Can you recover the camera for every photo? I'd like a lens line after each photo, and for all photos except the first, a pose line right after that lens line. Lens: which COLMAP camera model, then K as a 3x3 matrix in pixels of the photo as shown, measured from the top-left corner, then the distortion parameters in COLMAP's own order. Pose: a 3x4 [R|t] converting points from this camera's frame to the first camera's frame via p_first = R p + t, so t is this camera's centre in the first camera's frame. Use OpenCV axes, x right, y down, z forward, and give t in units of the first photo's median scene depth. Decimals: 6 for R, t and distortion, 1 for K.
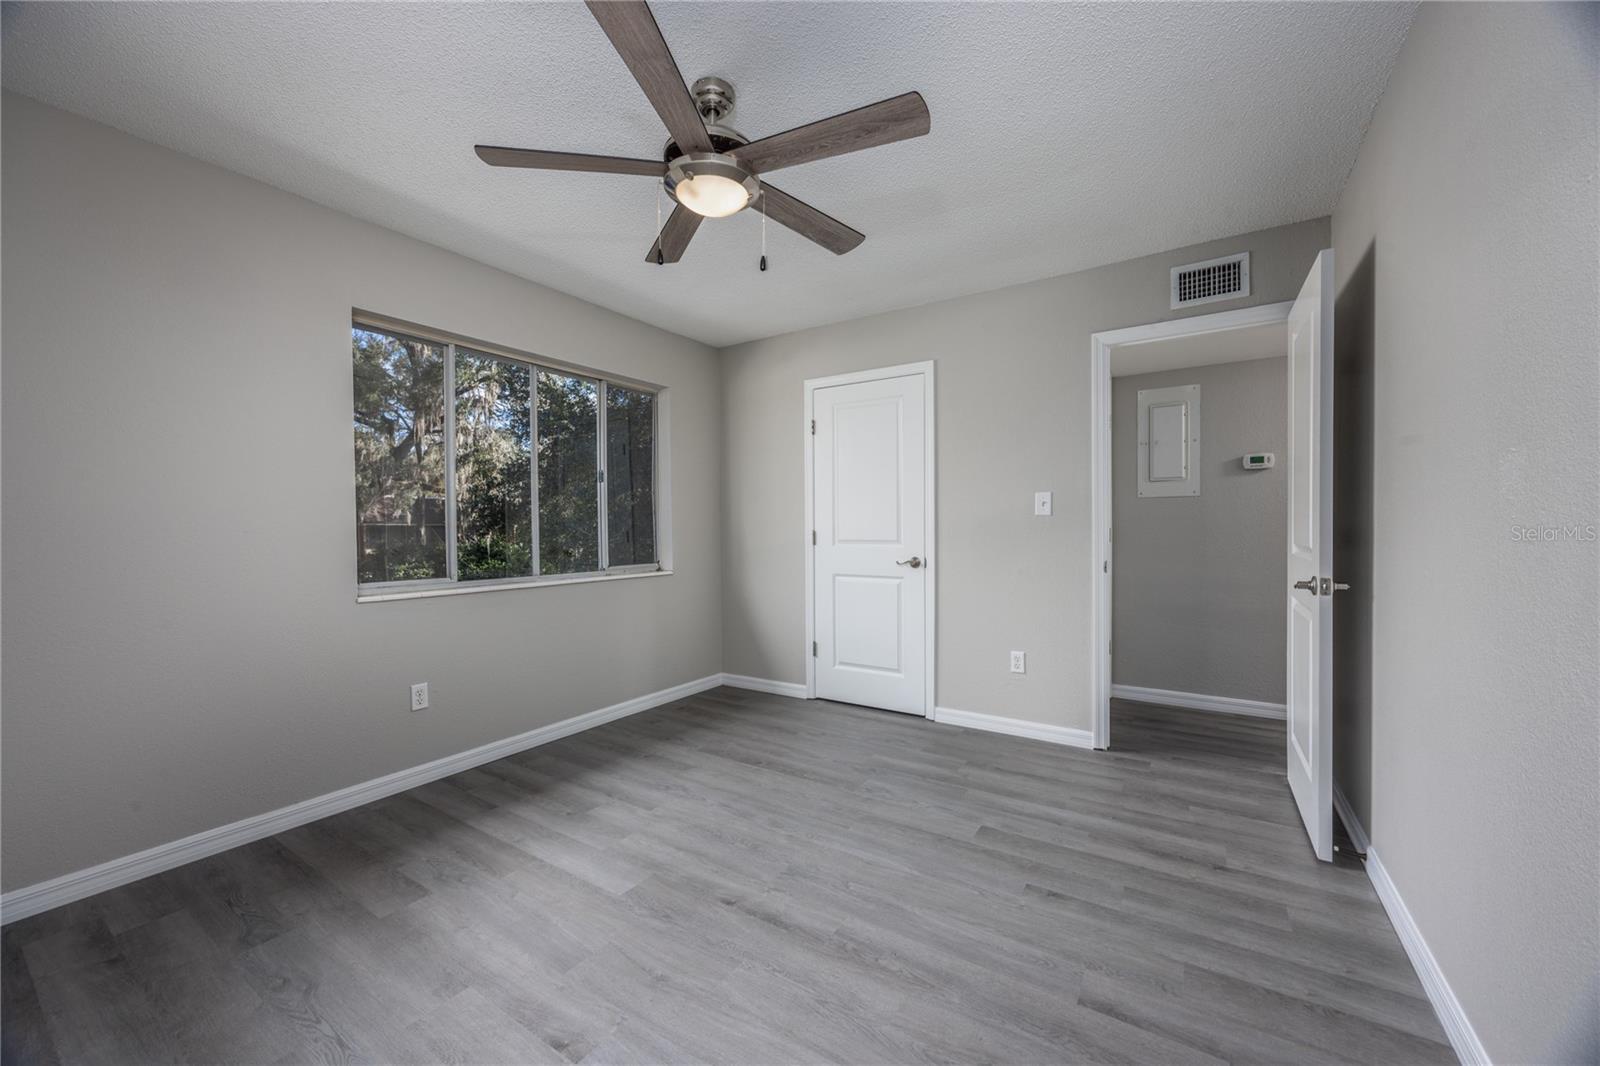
lens RADIAL K [[609.6, 0, 800.0], [0, 609.6, 533.0], [0, 0, 1]] dist [-0.000841, -0.000003]
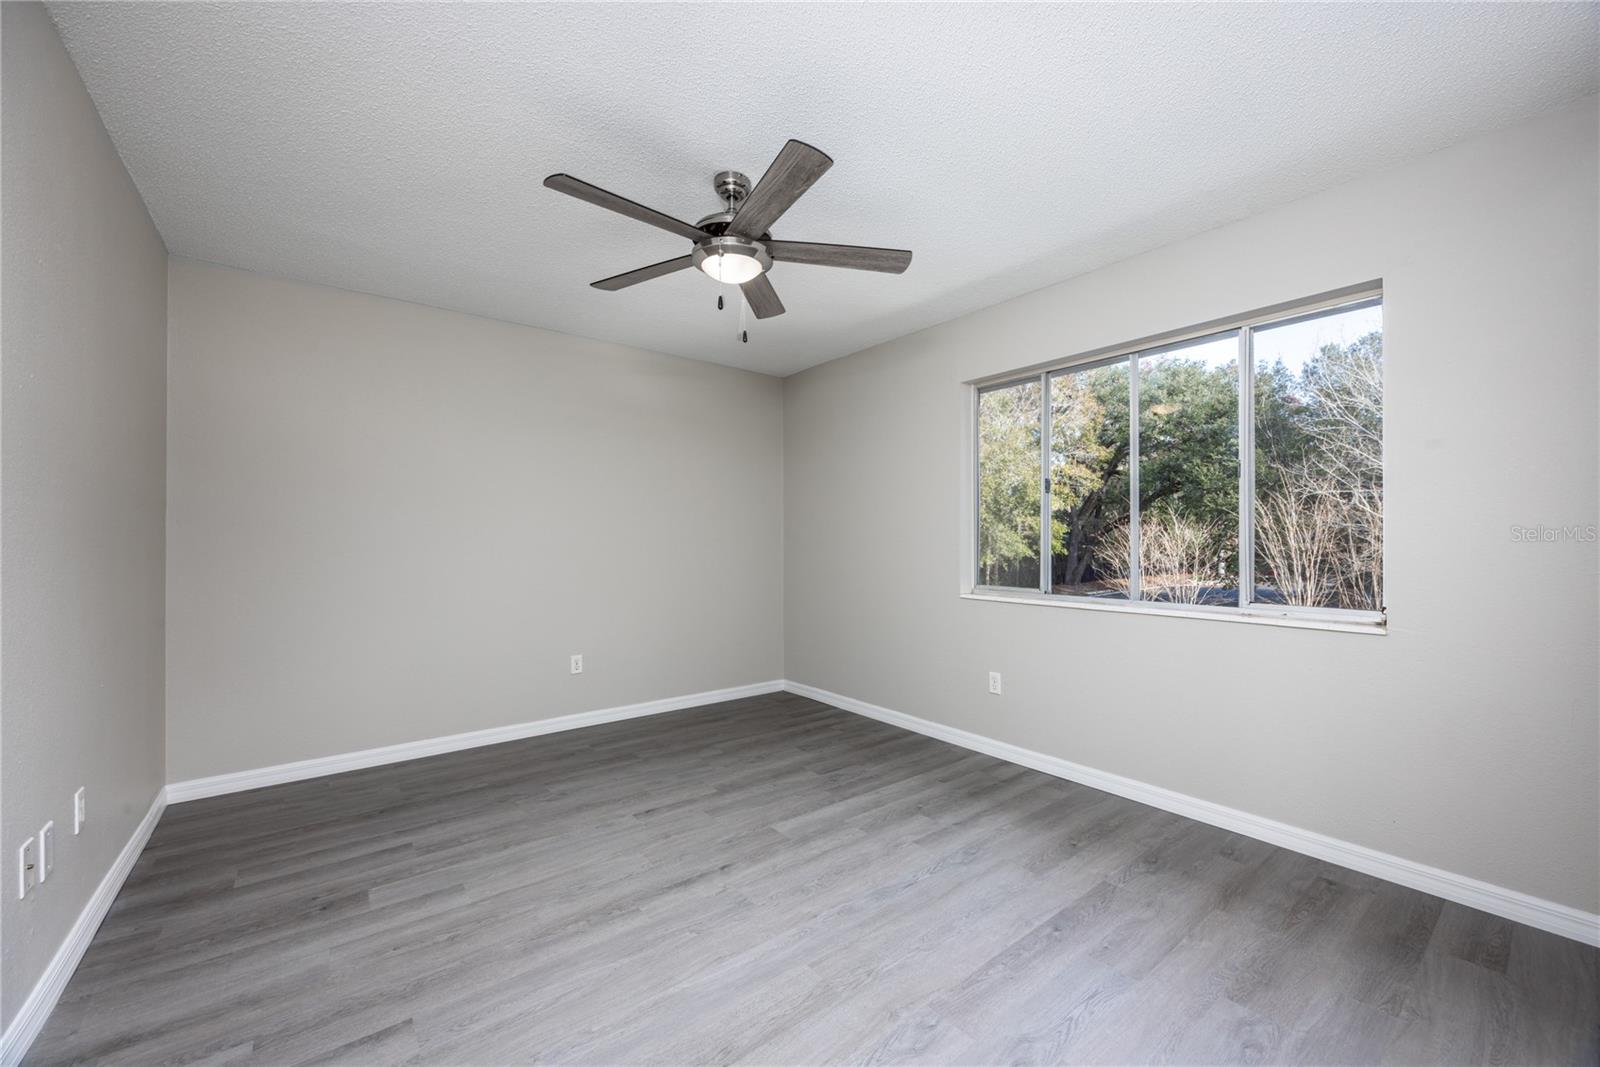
lens RADIAL K [[609.6, 0, 800.0], [0, 609.6, 533.5], [0, 0, 1]] dist [-0.000841, -0.000003]
pose [[-0.312851, -0.005248, -0.949788, 0.733419], [-0.004397, 0.999982, -0.004077, -0.021670], [0.949792, 0.002901, -0.312868, 1.158351]]
